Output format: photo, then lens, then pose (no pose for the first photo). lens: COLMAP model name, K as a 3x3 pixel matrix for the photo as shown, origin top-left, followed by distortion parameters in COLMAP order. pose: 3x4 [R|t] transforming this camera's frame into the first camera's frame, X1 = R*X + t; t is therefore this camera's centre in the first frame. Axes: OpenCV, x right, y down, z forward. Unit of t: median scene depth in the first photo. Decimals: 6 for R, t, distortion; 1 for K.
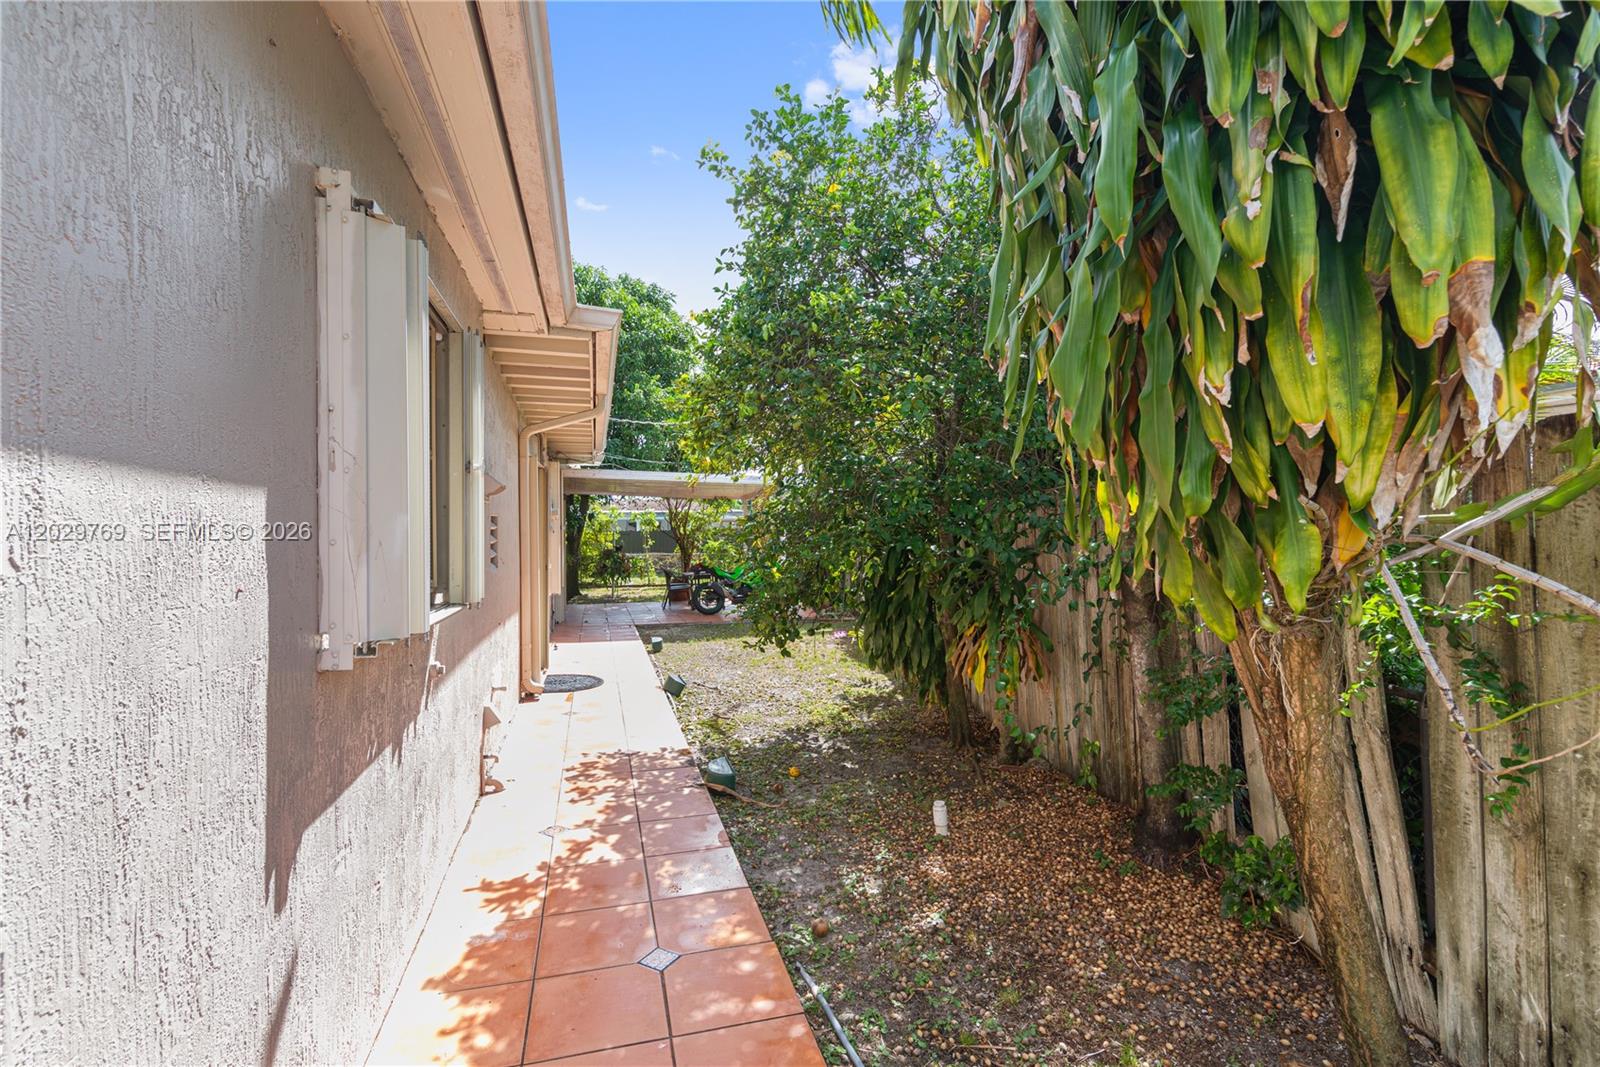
lens RADIAL K [[752.2, 0, 798.6], [0, 752.2, 528.9], [0, 0, 1]] dist [0.020682, 0.000786]
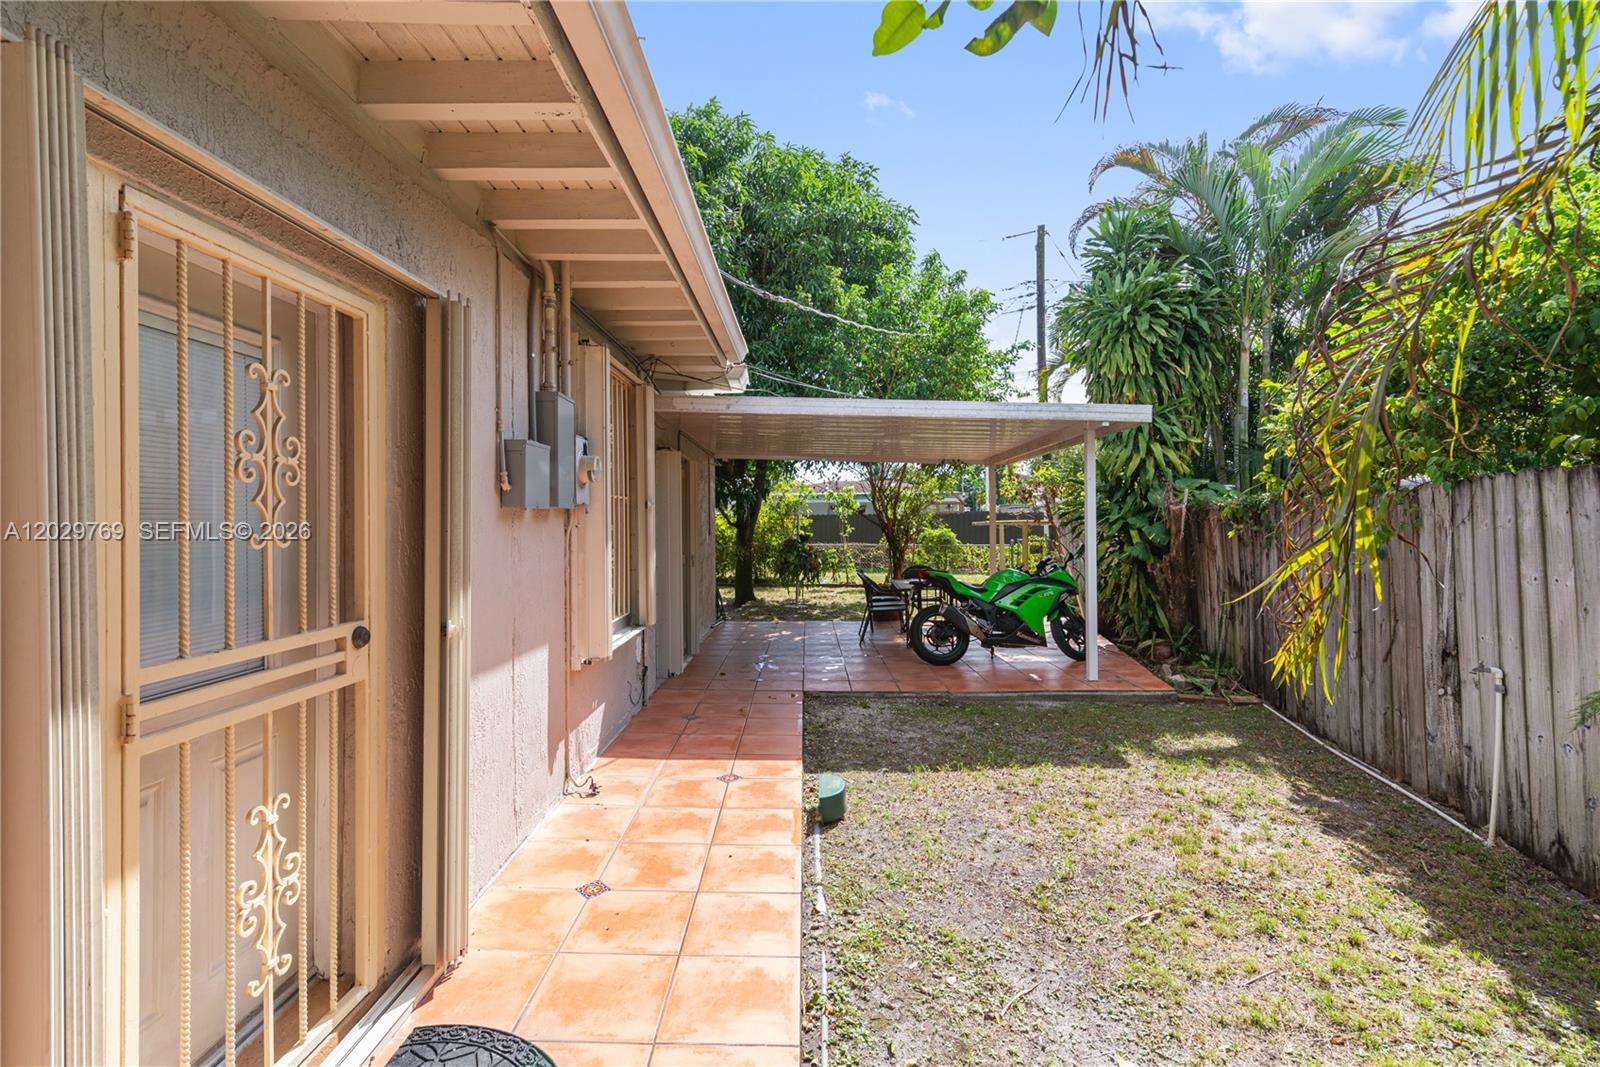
lens RADIAL K [[752.2, 0, 796.9], [0, 752.2, 524.2], [0, 0, 1]] dist [0.020682, 0.000786]
pose [[0.962630, 0.011847, -0.270562, -0.046247], [-0.008513, 0.999873, 0.013491, 0.003085], [0.270688, -0.010683, 0.962608, 0.284816]]
